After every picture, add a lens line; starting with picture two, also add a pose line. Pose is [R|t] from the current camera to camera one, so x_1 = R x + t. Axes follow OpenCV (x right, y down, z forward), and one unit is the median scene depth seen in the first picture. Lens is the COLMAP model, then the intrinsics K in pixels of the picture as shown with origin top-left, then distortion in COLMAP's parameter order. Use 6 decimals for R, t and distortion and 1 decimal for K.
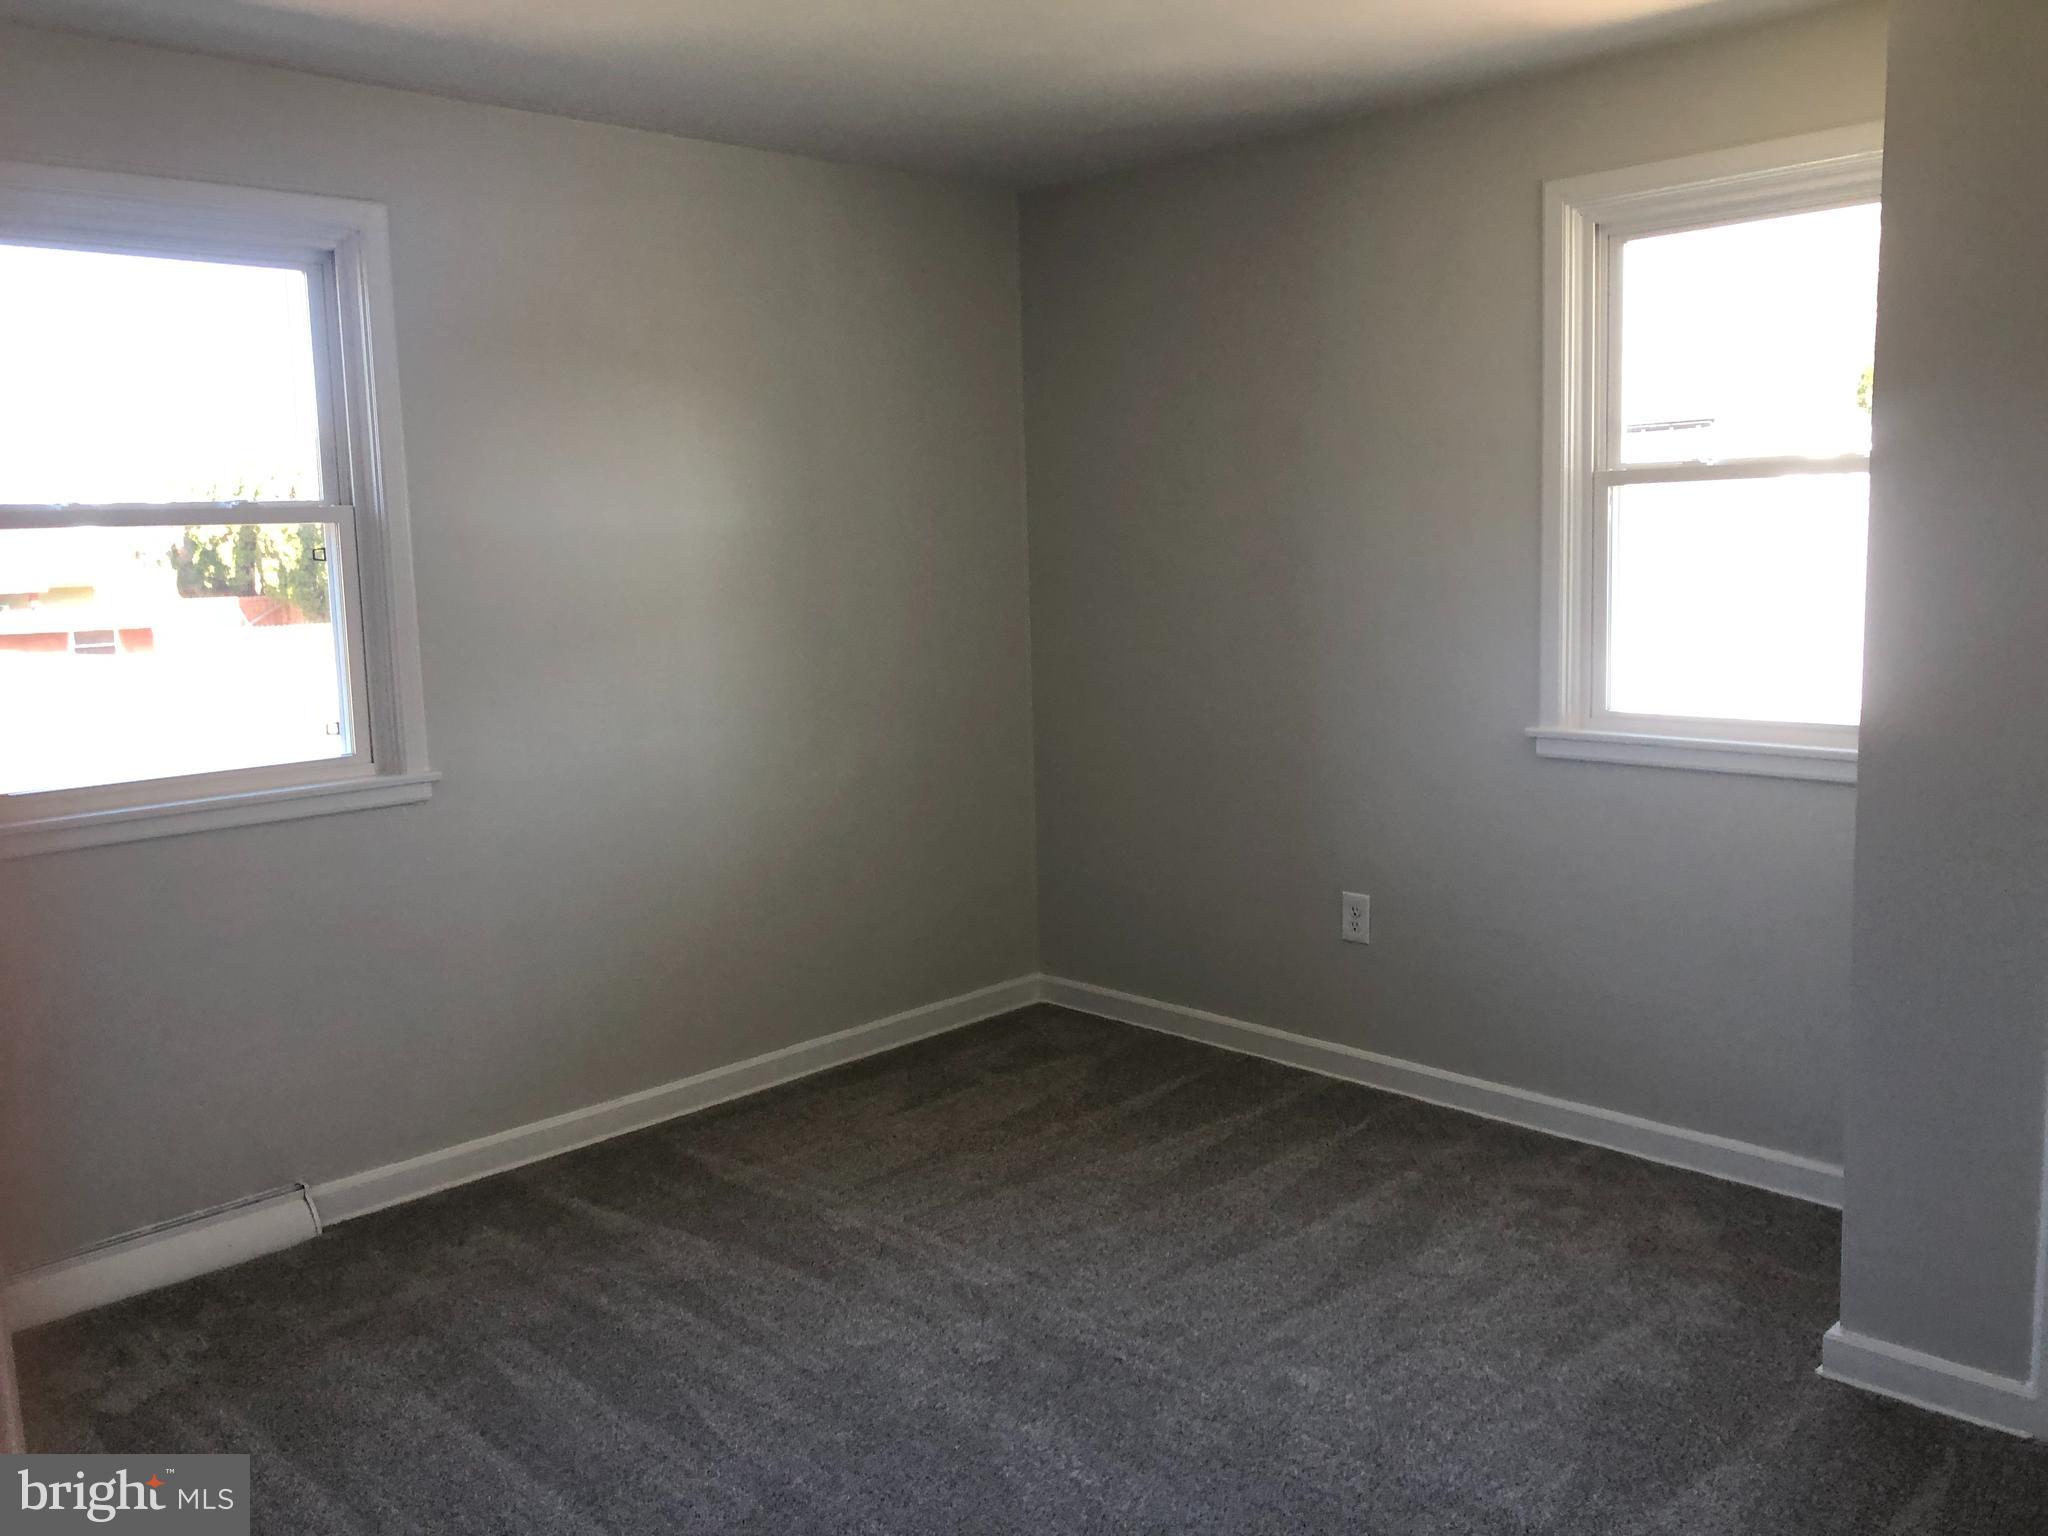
lens RADIAL K [[1672.3, 0, 1016.4], [0, 1672.3, 740.3], [0, 0, 1]] dist [0.062848, -0.074203]
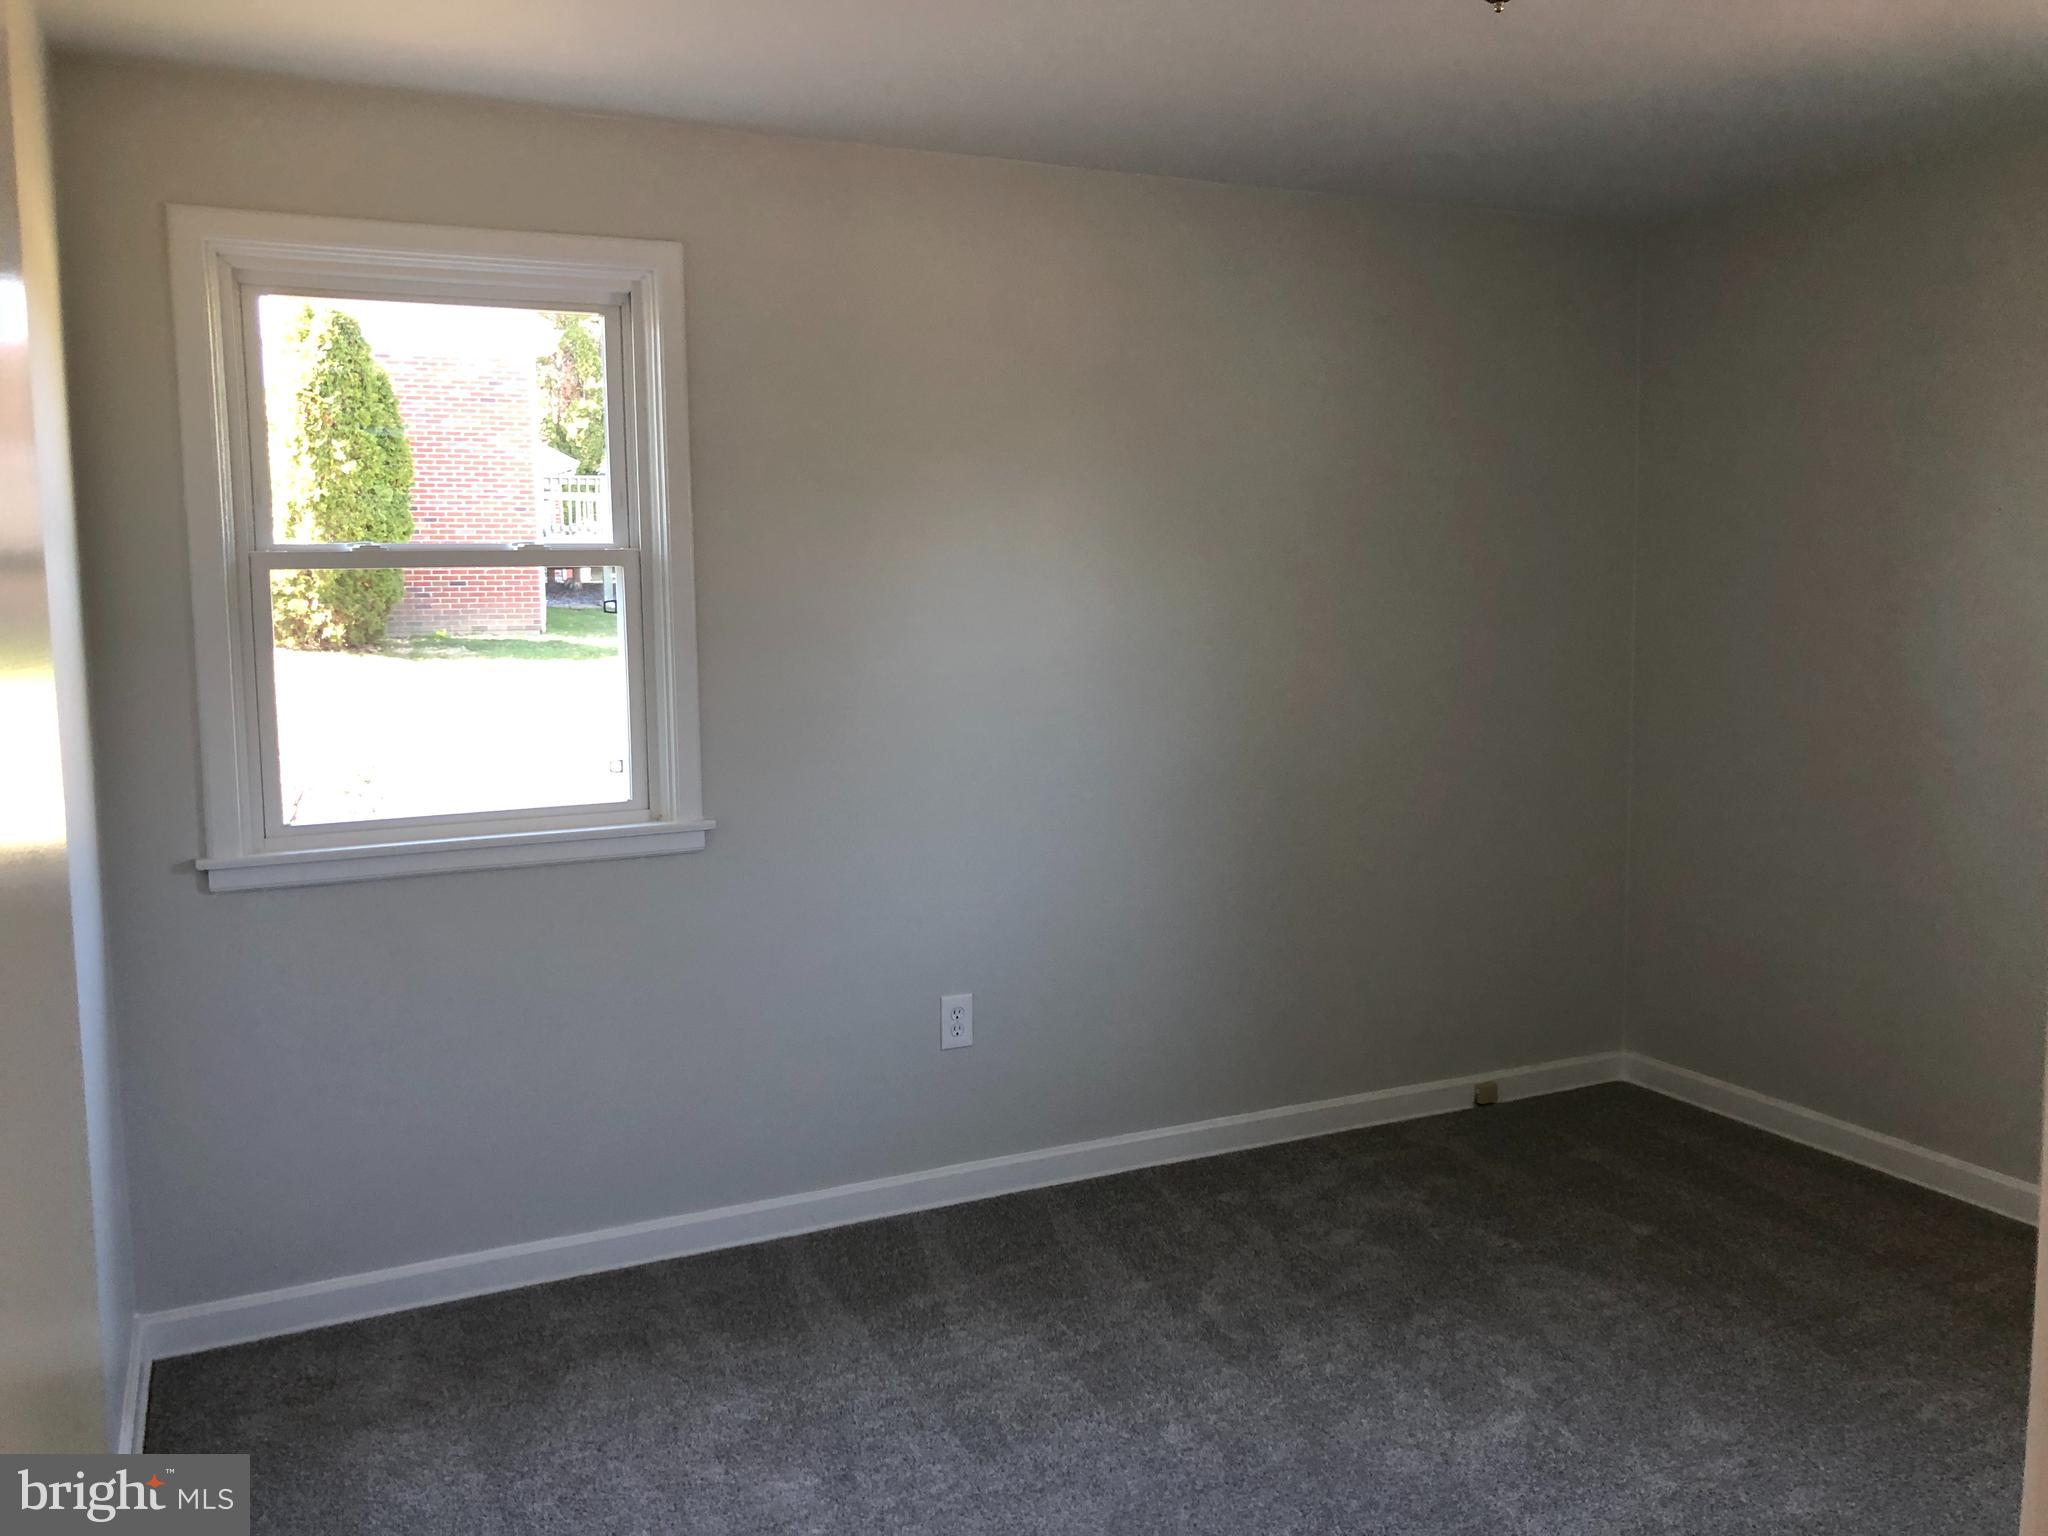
lens RADIAL K [[1686.3, 0, 1021.9], [0, 1686.3, 732.3], [0, 0, 1]] dist [0.044811, -0.027945]
pose [[0.938569, 0.040962, -0.342652, 0.160106], [-0.049309, 0.998661, -0.015678, -0.026515], [0.341551, 0.031610, 0.939332, 0.144721]]
